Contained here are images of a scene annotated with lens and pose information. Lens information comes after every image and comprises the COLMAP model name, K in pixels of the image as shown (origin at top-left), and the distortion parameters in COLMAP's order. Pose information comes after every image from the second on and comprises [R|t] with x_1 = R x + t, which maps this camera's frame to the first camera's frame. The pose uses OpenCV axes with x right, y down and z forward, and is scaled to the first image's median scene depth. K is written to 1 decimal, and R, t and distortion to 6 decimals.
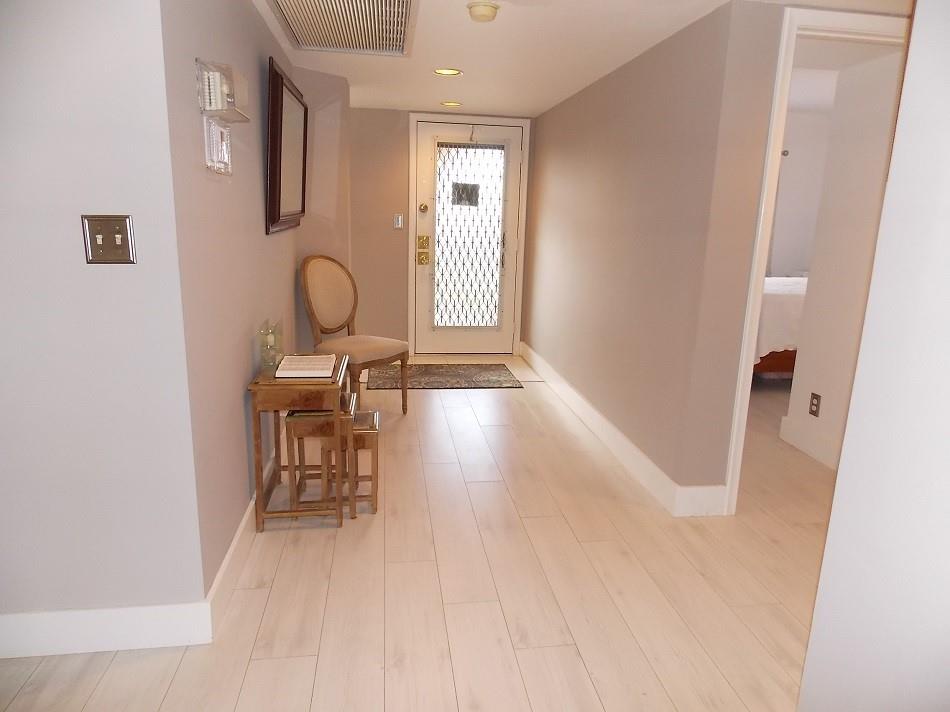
lens RADIAL K [[630.9, 0, 479.8], [0, 630.9, 351.6], [0, 0, 1]] dist [0.005383, -0.004013]
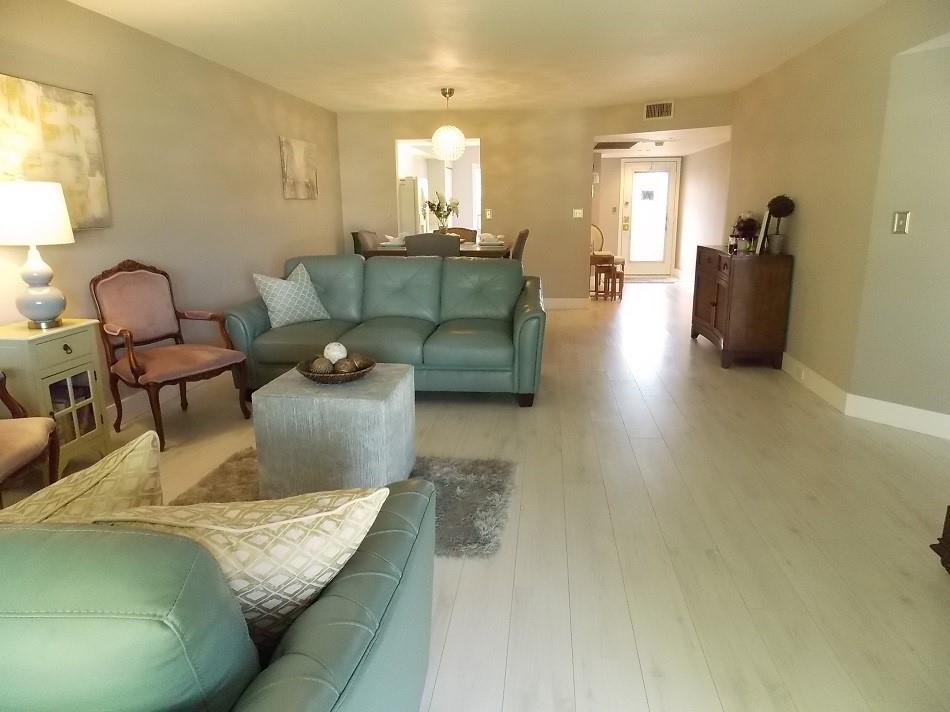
lens RADIAL K [[630.9, 0, 479.8], [0, 630.9, 351.6], [0, 0, 1]] dist [0.005383, -0.004013]
pose [[0.961469, 0.026005, -0.273679, 0.026923], [-0.022393, 0.999616, 0.016314, 0.234020], [0.273998, -0.009557, 0.961683, -1.115056]]
